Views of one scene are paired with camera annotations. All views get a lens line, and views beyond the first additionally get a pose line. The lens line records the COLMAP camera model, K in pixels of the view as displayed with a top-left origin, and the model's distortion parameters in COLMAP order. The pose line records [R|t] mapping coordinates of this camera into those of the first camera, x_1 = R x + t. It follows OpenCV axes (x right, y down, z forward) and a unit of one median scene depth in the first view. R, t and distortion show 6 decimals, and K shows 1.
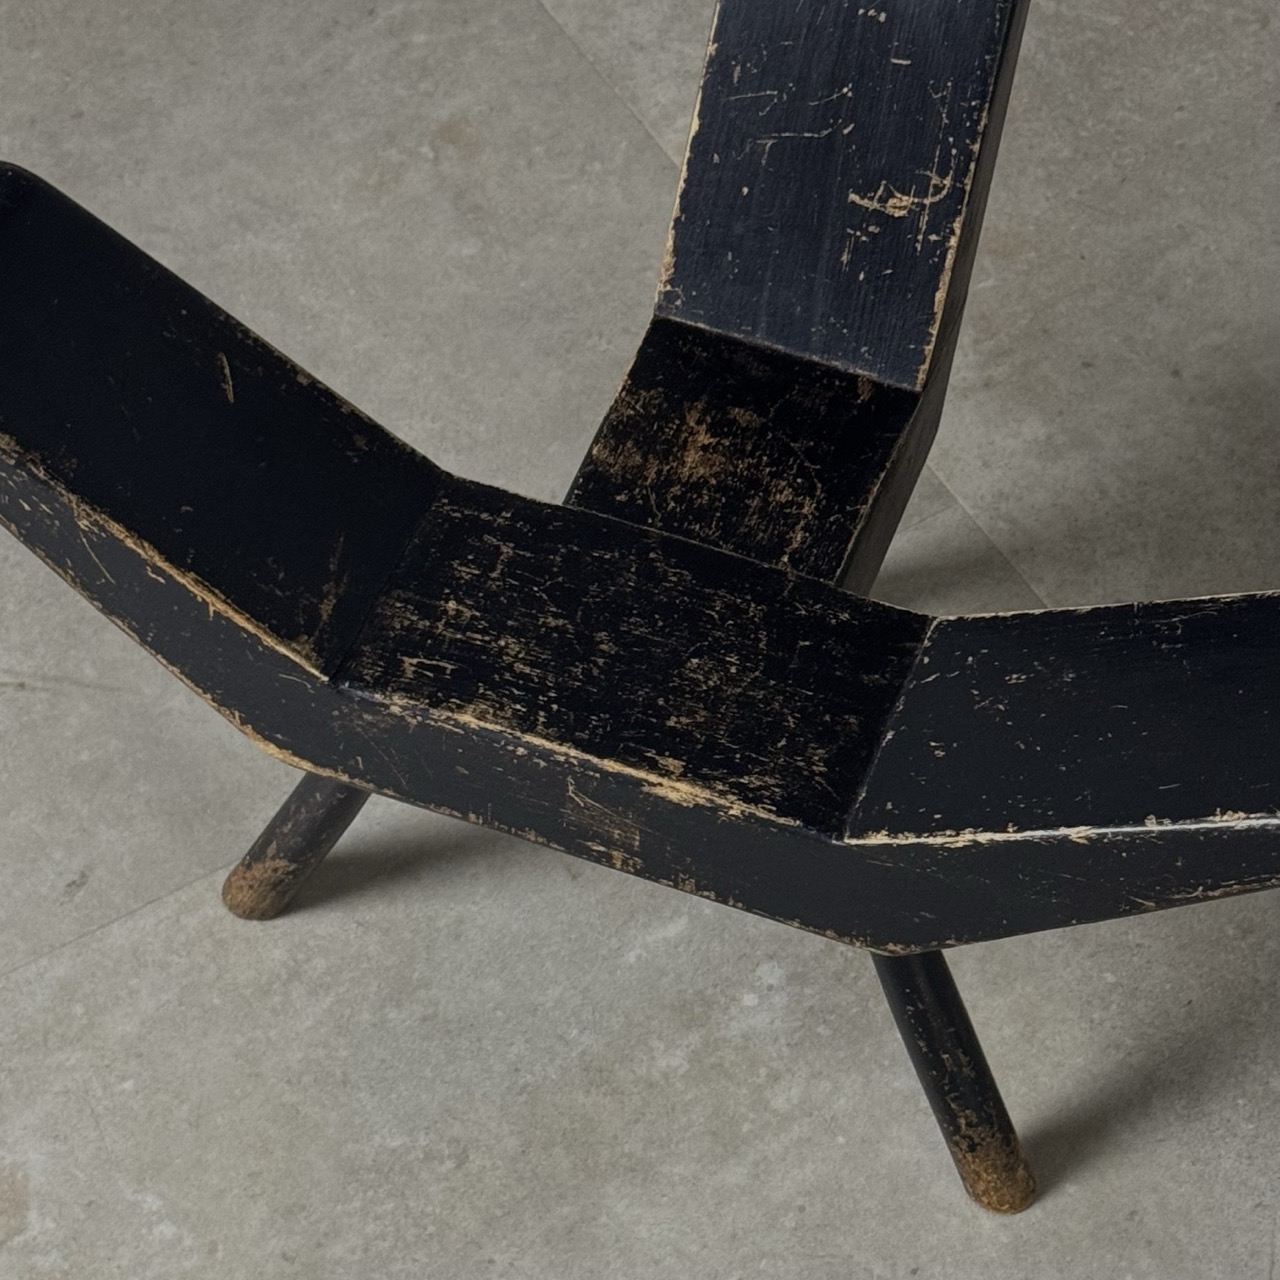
lens RADIAL K [[3865.1, 0, 640.0], [0, 3865.1, 640.0], [0, 0, 1]] dist [0.070113, 0.719658]
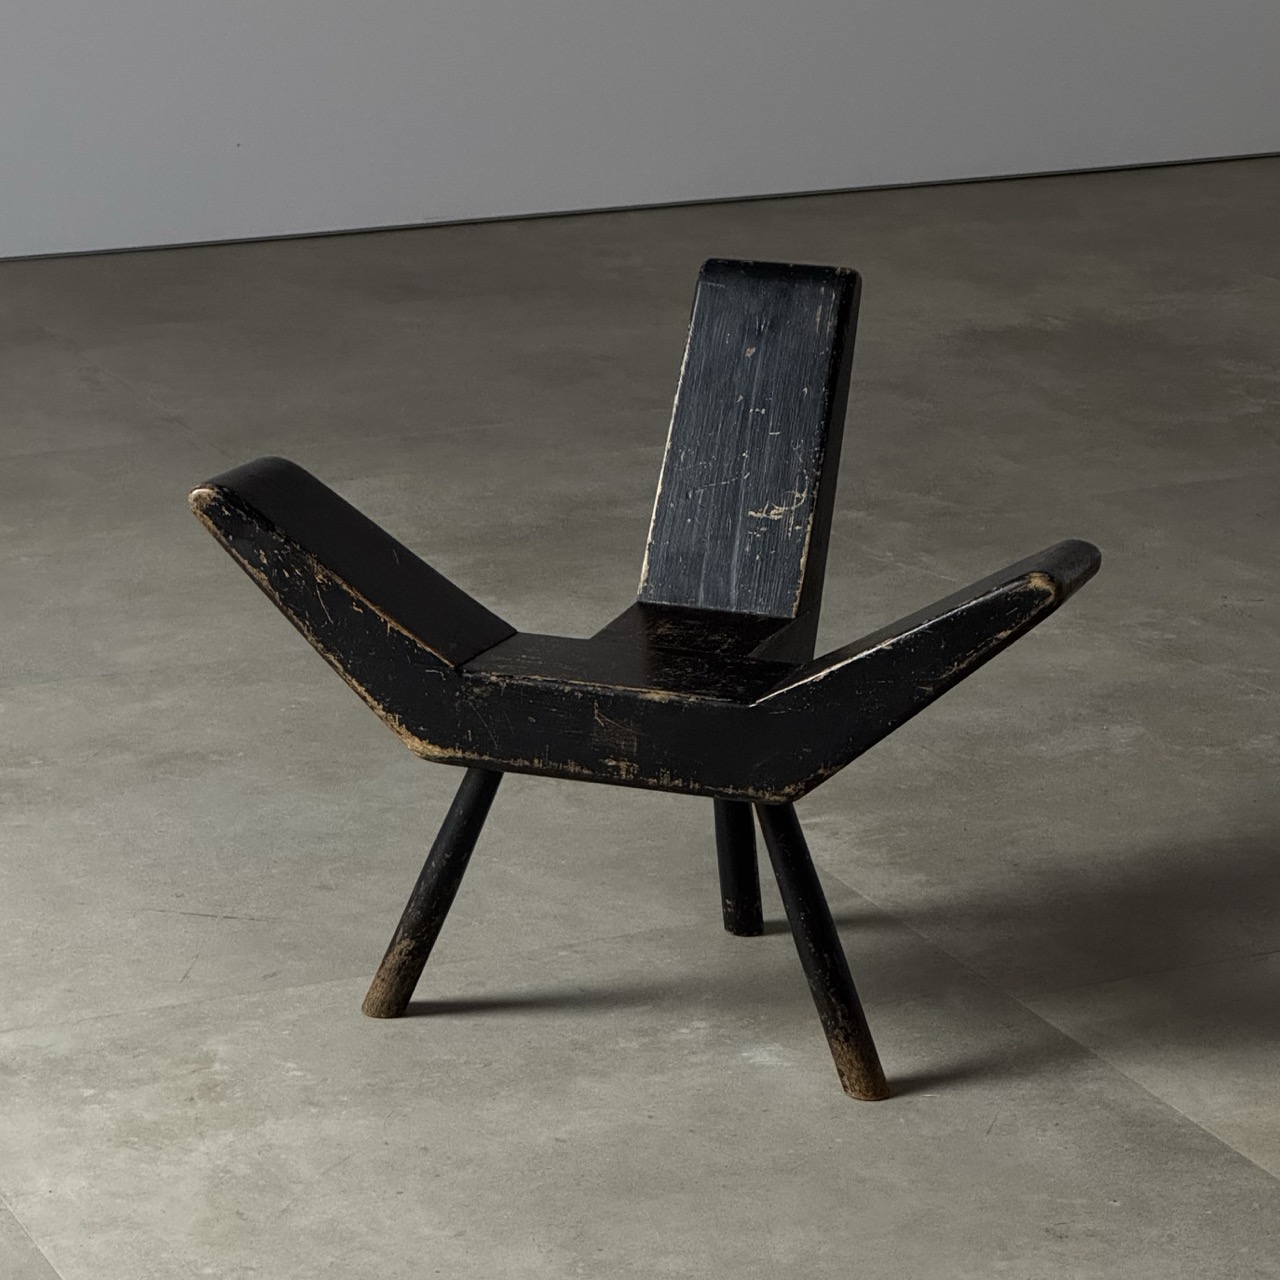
lens RADIAL K [[4209.7, 0, 640.0], [0, 4209.7, 640.0], [0, 0, 1]] dist [-0.541884, 0.826479]
pose [[0.999700, -0.002926, 0.024299, -0.042053], [0.016972, 0.798233, -0.602109, 1.093150], [-0.017634, 0.602341, 0.798044, -0.487642]]
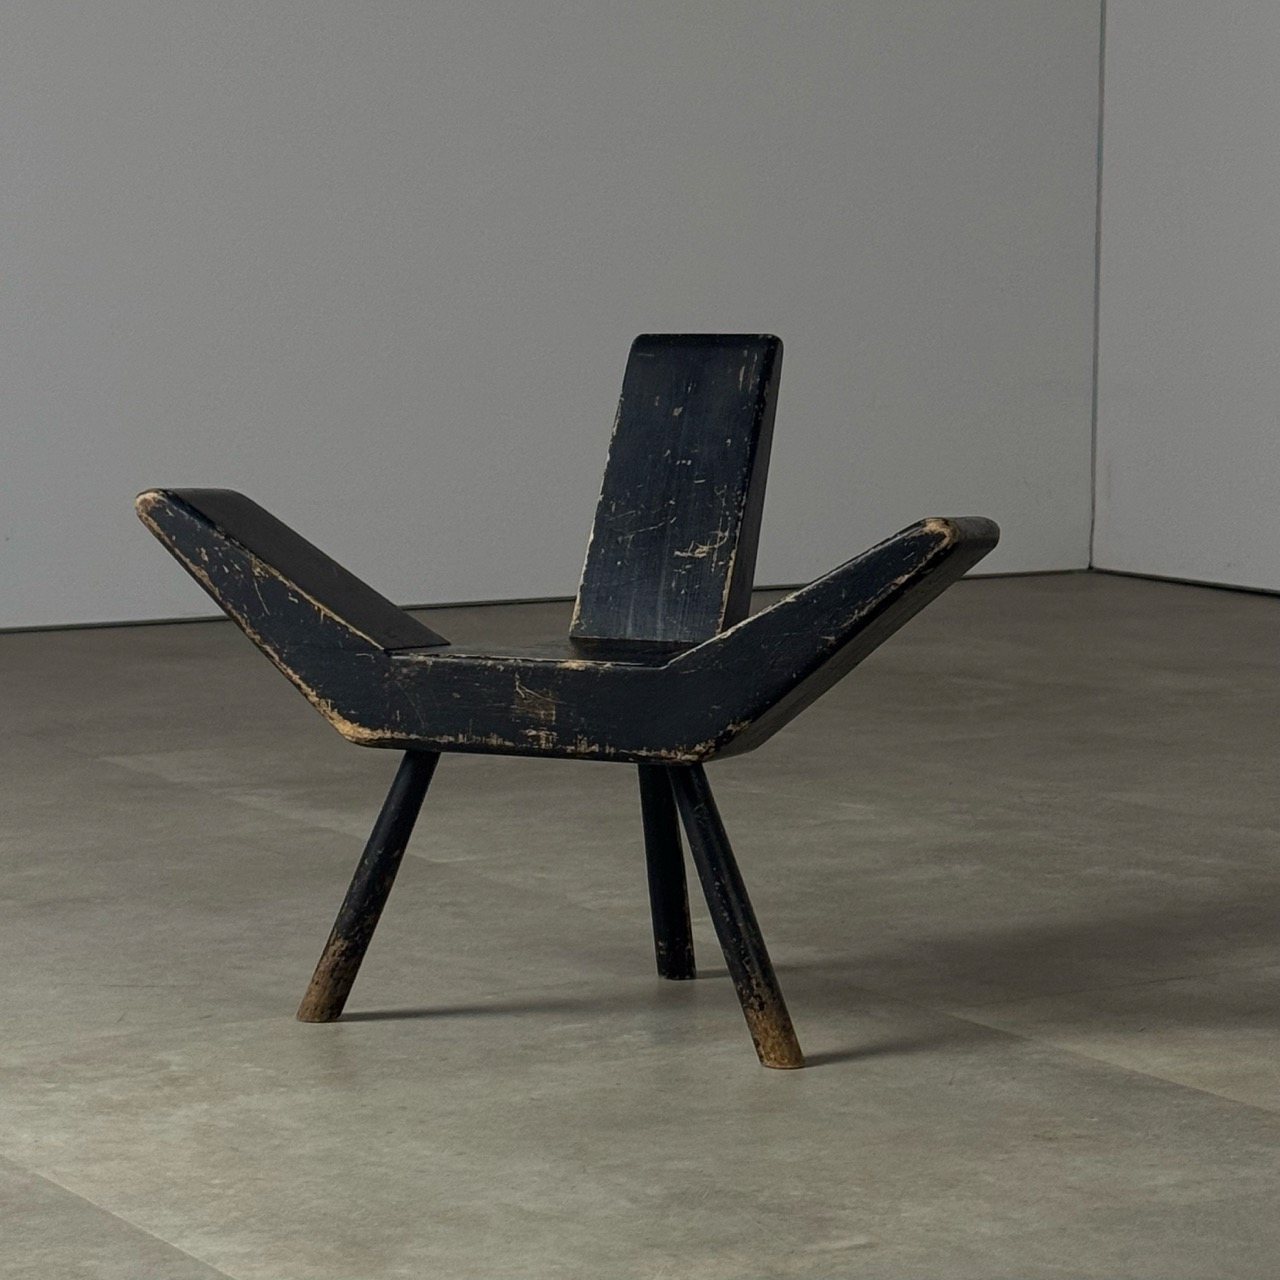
lens RADIAL K [[3865.1, 0, 640.0], [0, 3865.1, 640.0], [0, 0, 1]] dist [0.070113, 0.719658]
pose [[0.999993, -0.001640, 0.003401, 0.031766], [0.003622, 0.671097, -0.741361, 1.302187], [-0.001067, 0.741368, 0.671098, -0.208228]]
